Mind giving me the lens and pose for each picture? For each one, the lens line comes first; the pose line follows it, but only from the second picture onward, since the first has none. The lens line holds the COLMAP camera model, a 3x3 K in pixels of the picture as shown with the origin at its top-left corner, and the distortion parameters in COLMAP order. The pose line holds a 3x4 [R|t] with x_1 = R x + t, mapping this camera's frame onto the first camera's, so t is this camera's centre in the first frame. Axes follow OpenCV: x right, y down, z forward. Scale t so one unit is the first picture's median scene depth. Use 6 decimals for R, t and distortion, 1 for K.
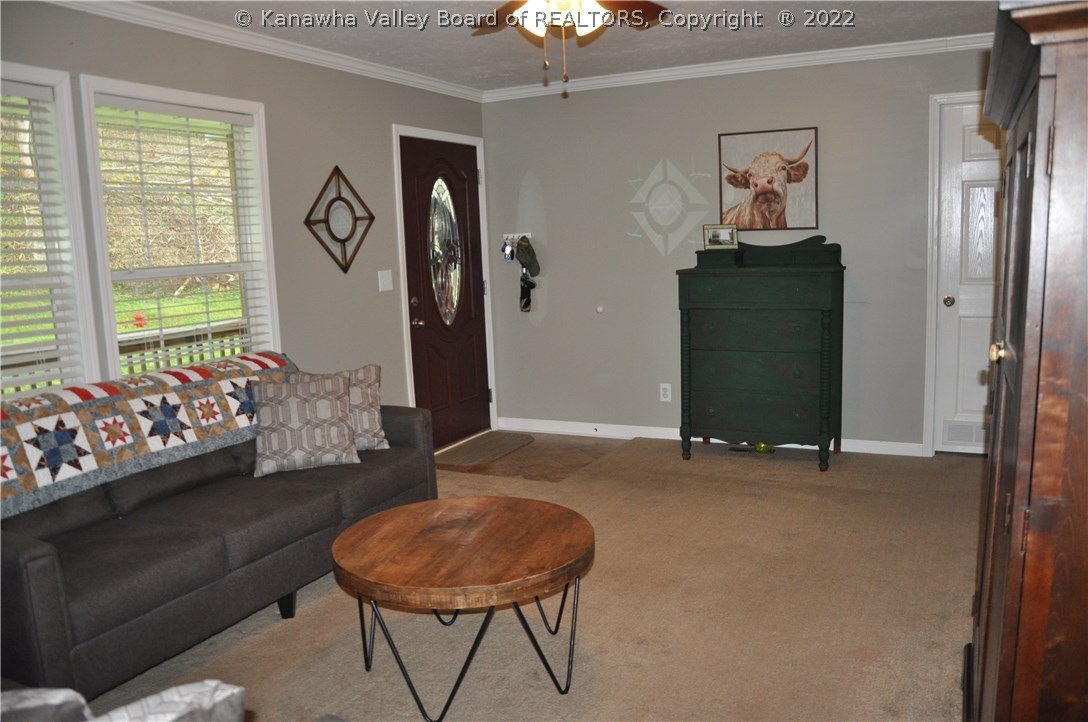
lens RADIAL K [[850.8, 0, 538.0], [0, 850.8, 382.5], [0, 0, 1]] dist [-0.160117, 0.126534]
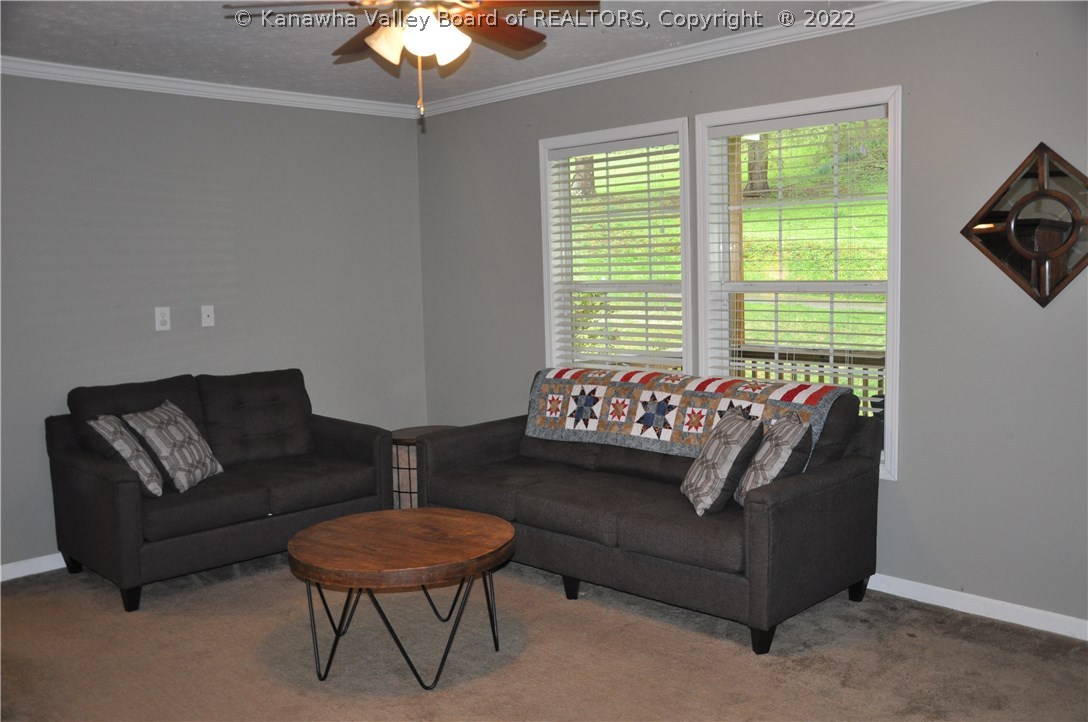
lens RADIAL K [[970.6, 0, 544.0], [0, 970.6, 361.0], [0, 0, 1]] dist [0.001270, 0.002825]
pose [[-0.294768, 0.142672, -0.944858, 0.878295], [-0.121520, 0.975166, 0.185160, -0.263154], [0.947810, 0.169398, -0.270110, 1.218305]]
